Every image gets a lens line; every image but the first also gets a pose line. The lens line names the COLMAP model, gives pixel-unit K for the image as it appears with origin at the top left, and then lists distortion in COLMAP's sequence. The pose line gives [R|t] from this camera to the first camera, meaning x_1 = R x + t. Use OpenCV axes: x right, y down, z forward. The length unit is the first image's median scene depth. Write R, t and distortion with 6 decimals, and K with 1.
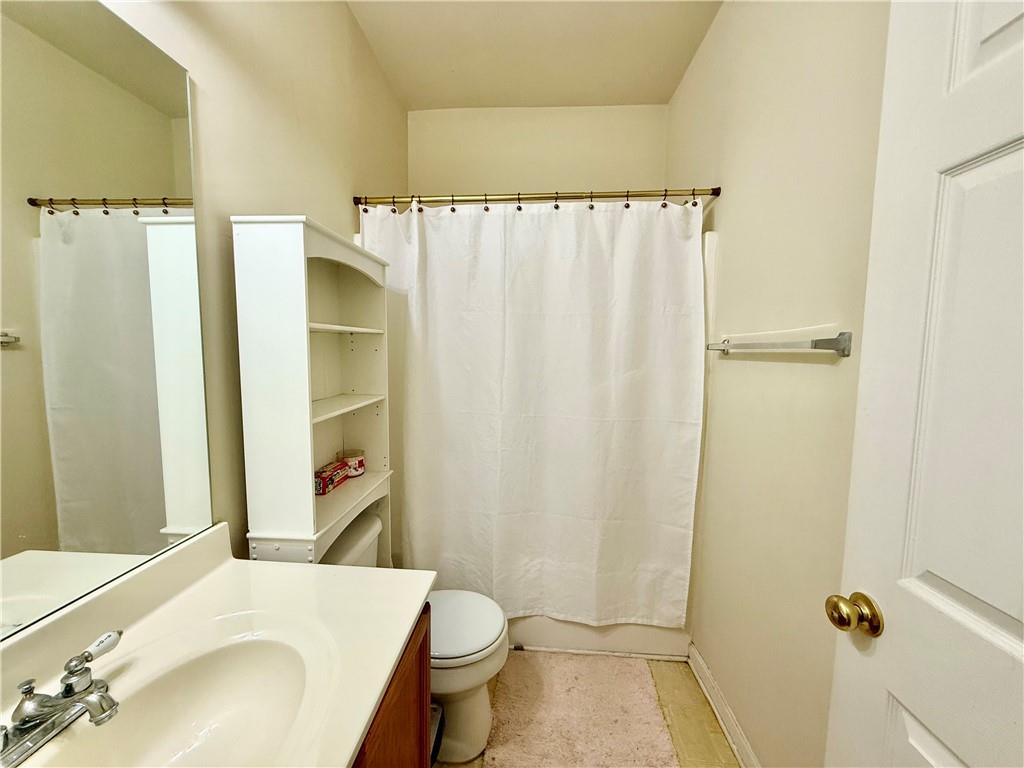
lens RADIAL K [[408.9, 0, 508.4], [0, 408.9, 385.3], [0, 0, 1]] dist [-0.000120, 0.000375]
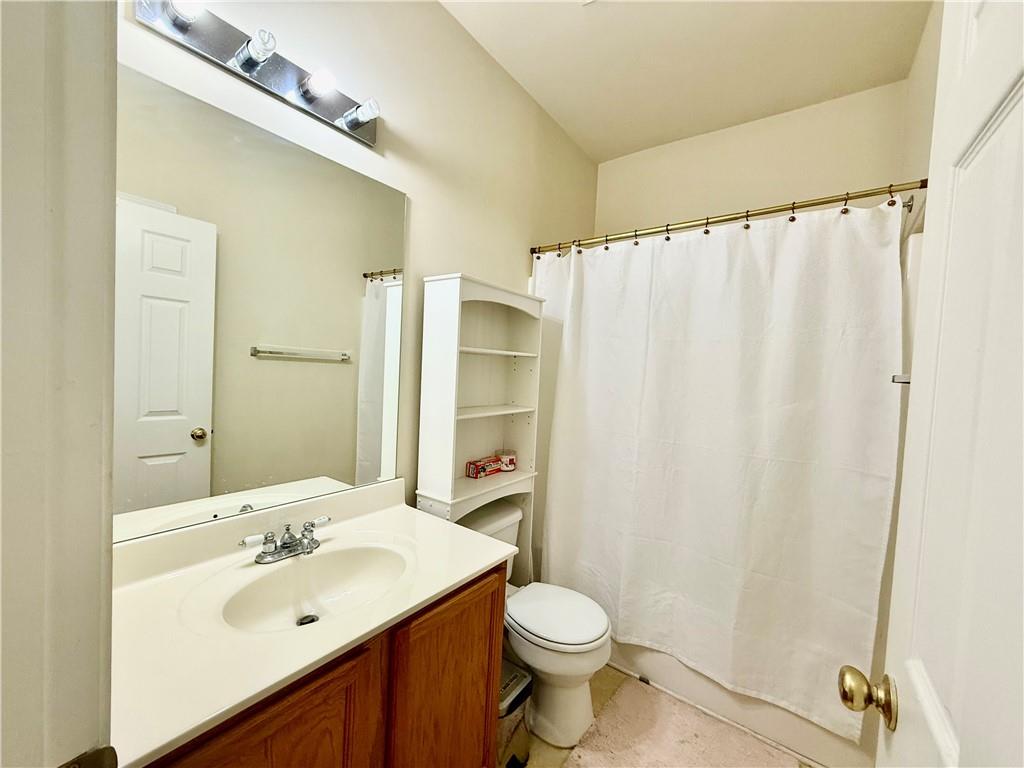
lens RADIAL K [[408.9, 0, 508.4], [0, 408.9, 385.3], [0, 0, 1]] dist [-0.000120, 0.000375]
pose [[0.841722, 0.051353, -0.537463, 0.263617], [-0.087576, 0.995270, -0.042058, 0.014875], [0.532760, 0.082470, 0.842238, -0.054023]]
